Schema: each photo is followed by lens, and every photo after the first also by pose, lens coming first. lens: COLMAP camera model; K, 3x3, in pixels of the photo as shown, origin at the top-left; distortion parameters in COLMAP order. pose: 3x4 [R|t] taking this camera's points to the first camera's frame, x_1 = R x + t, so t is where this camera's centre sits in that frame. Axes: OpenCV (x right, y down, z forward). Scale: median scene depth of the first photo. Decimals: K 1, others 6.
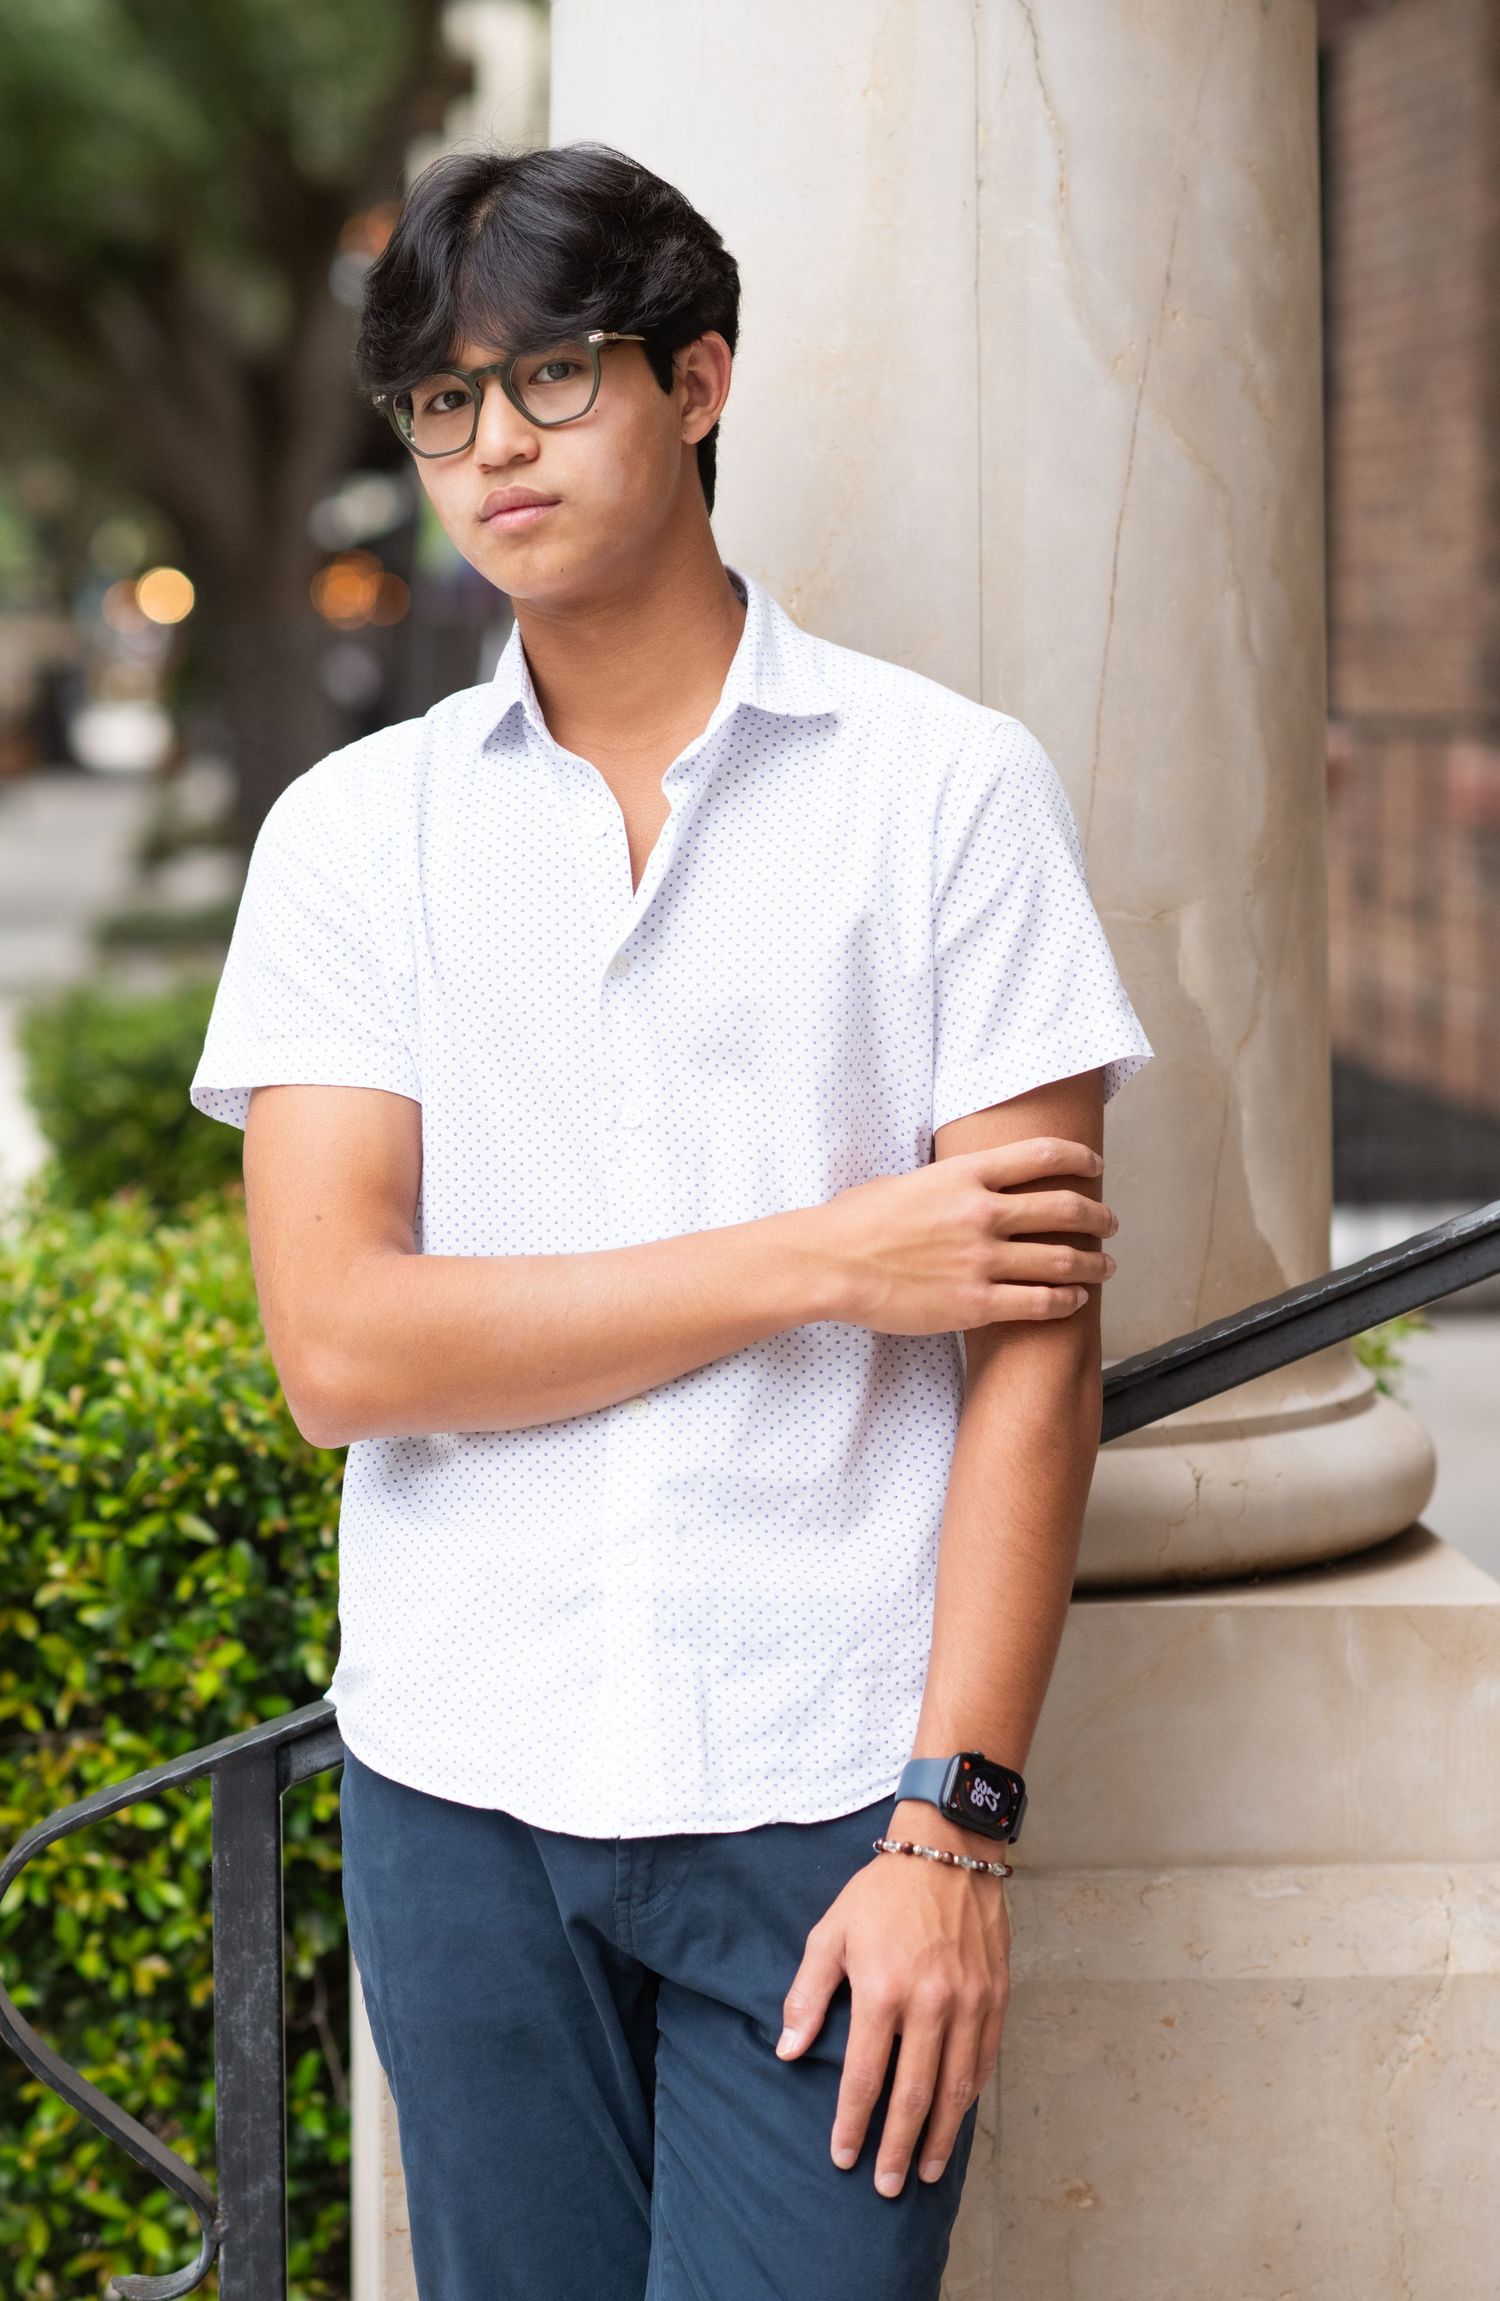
lens RADIAL K [[5977.7, 0, 743.4], [0, 5977.7, 1156.9], [0, 0, 1]] dist [-0.123909, 0.000000]
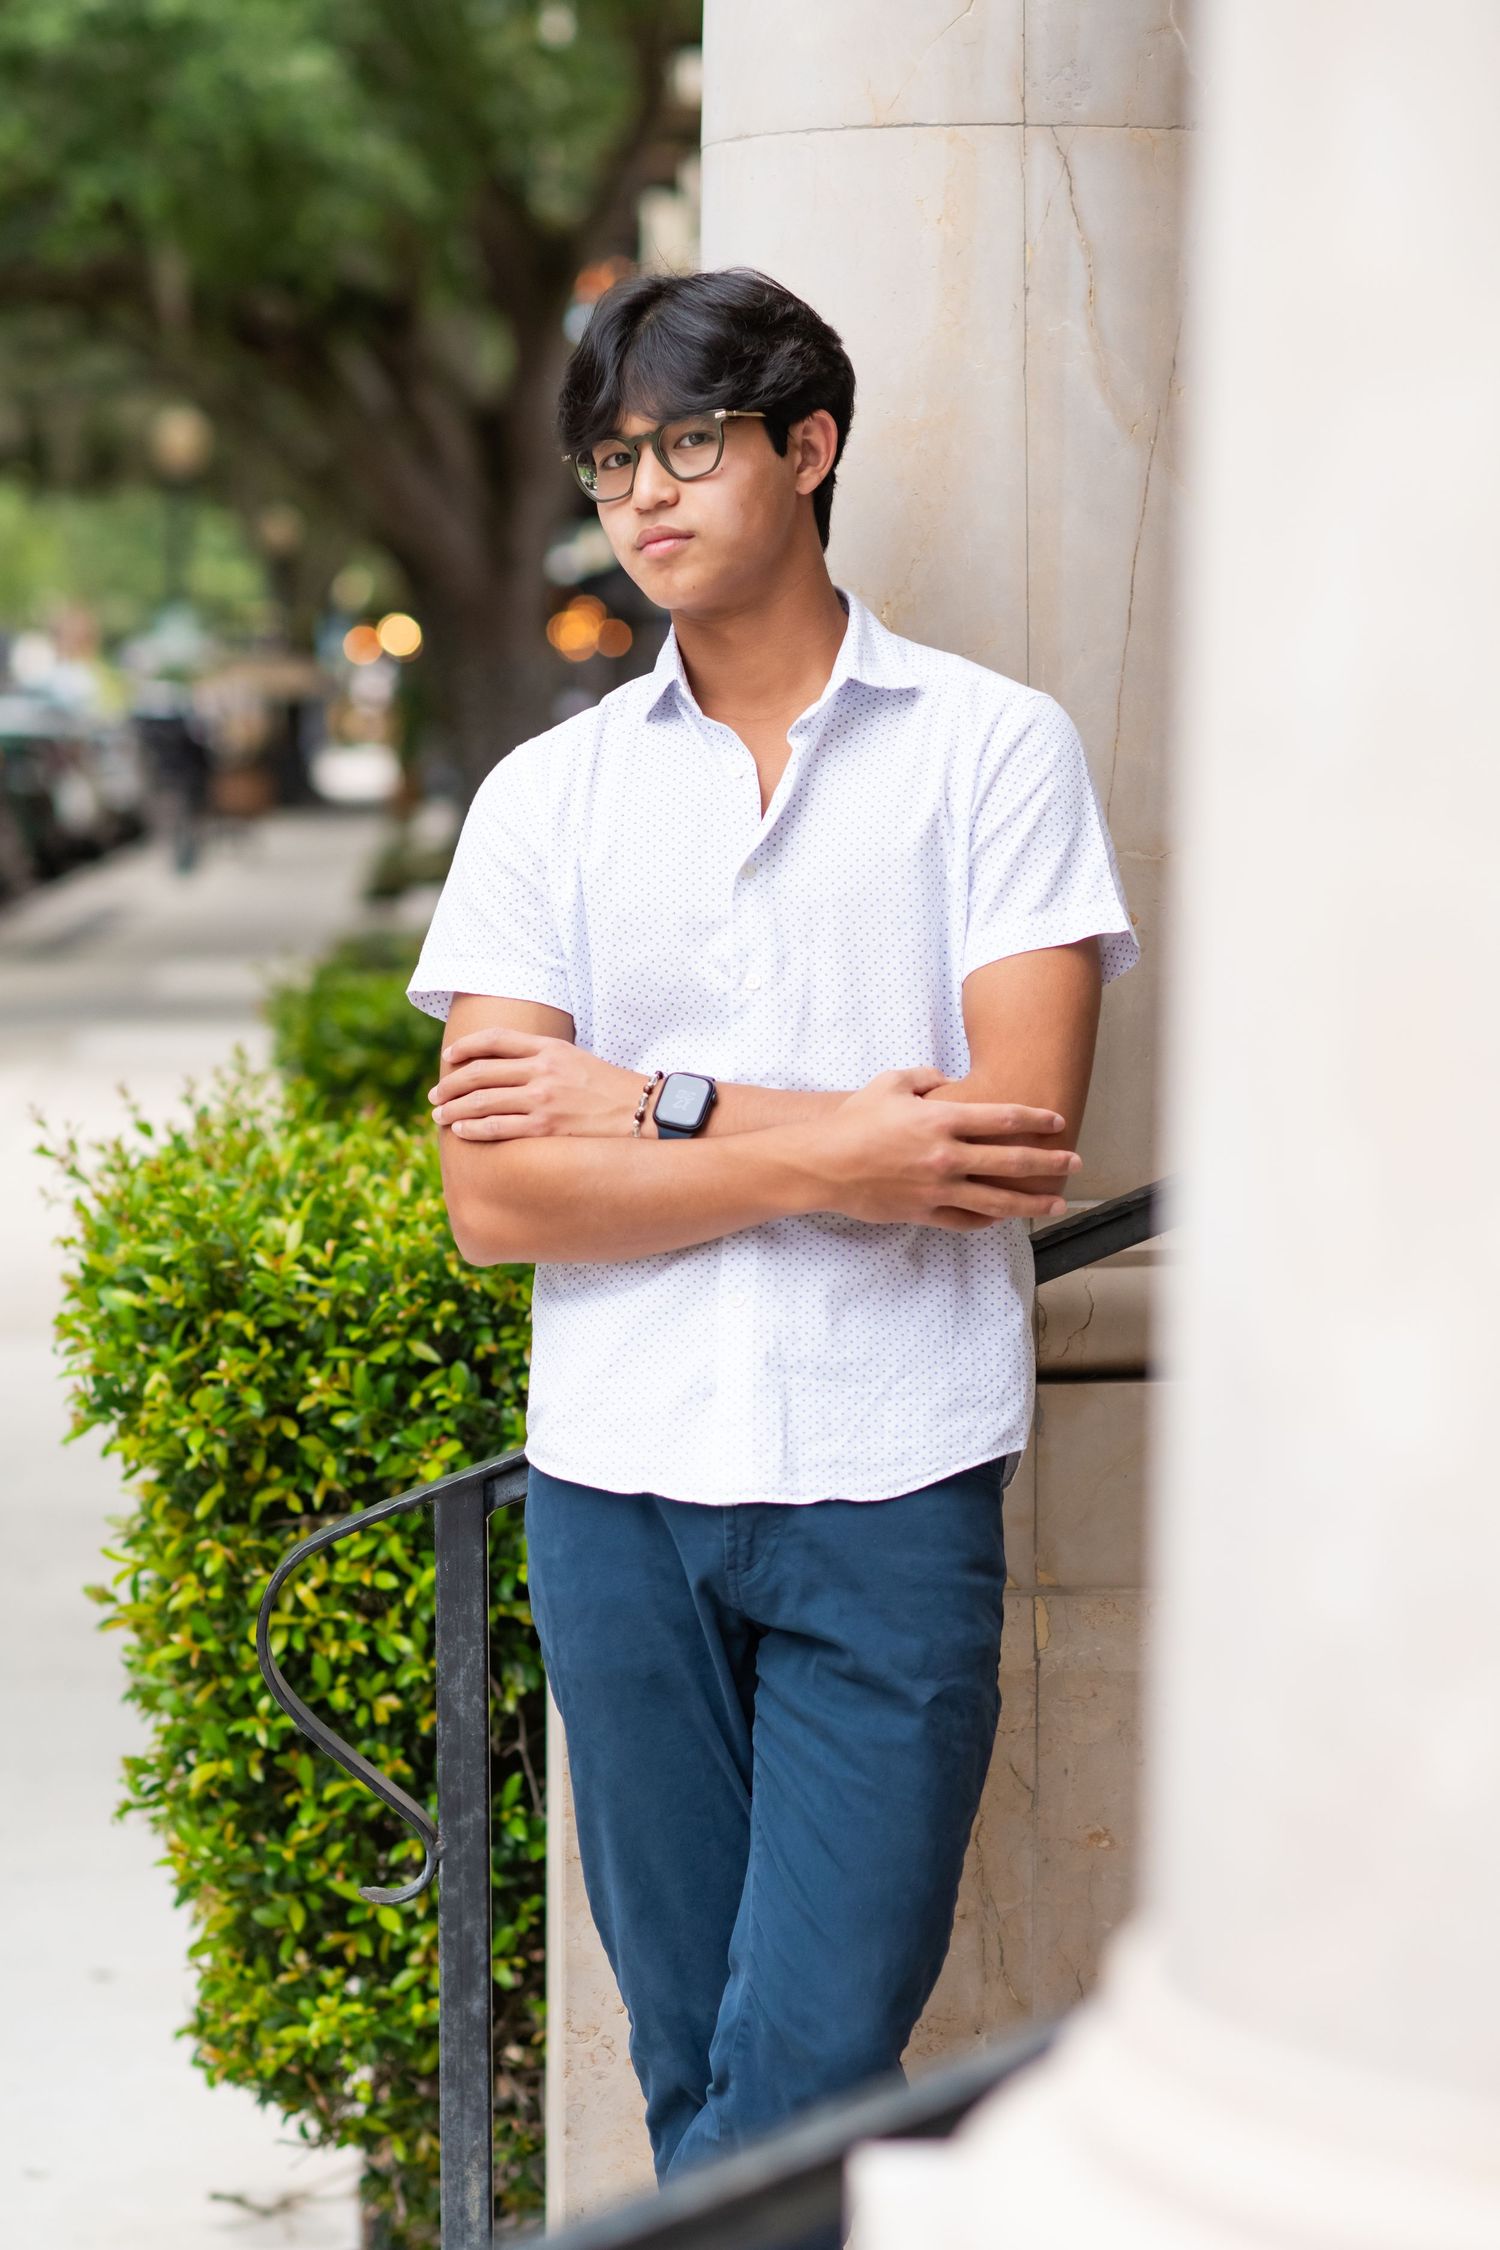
lens RADIAL K [[5789.4, 0, 761.3], [0, 5789.4, 1121.6], [0, 0, 1]] dist [-0.144379, 0.000000]
pose [[0.999362, 0.000788, -0.035712, 0.023133], [-0.001068, 0.999969, -0.007838, 0.023510], [0.035705, 0.007872, 0.999331, -0.219635]]
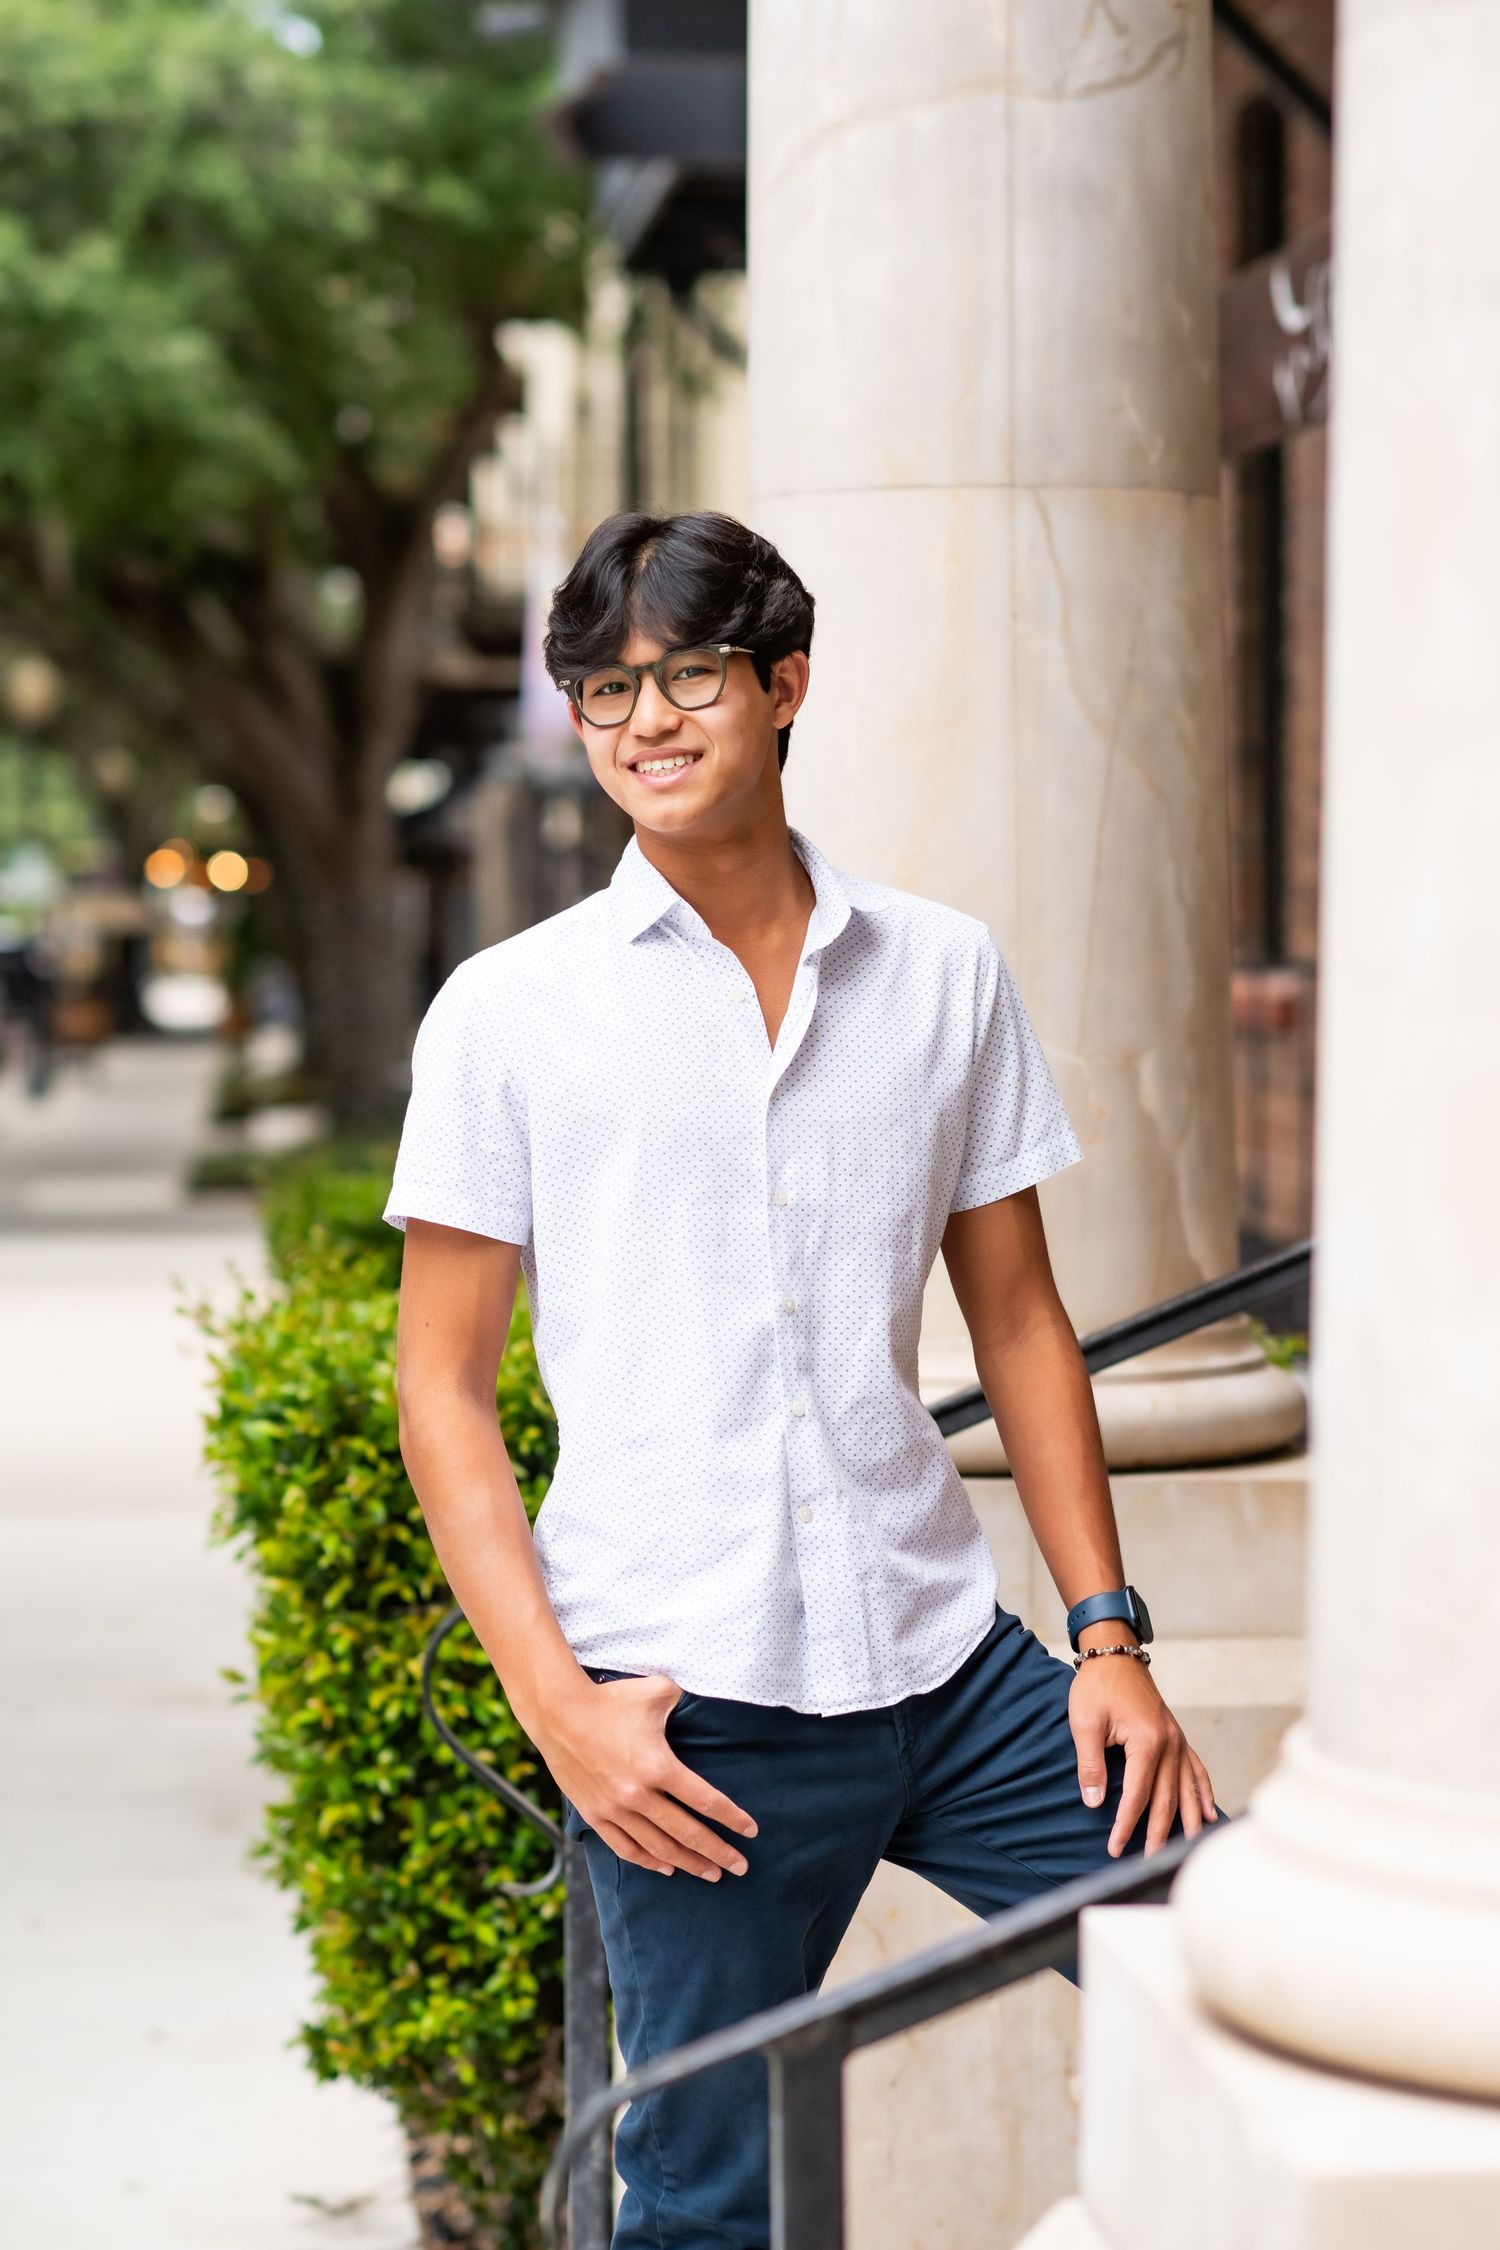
lens RADIAL K [[5789.4, 0, 740.1], [0, 5789.4, 1125.1], [0, 0, 1]] dist [-0.144379, 0.000000]
pose [[0.999921, -0.010049, 0.007551, -0.043219], [0.010384, 0.998899, -0.045752, 0.042850], [-0.007083, 0.045827, 0.998924, -0.510823]]
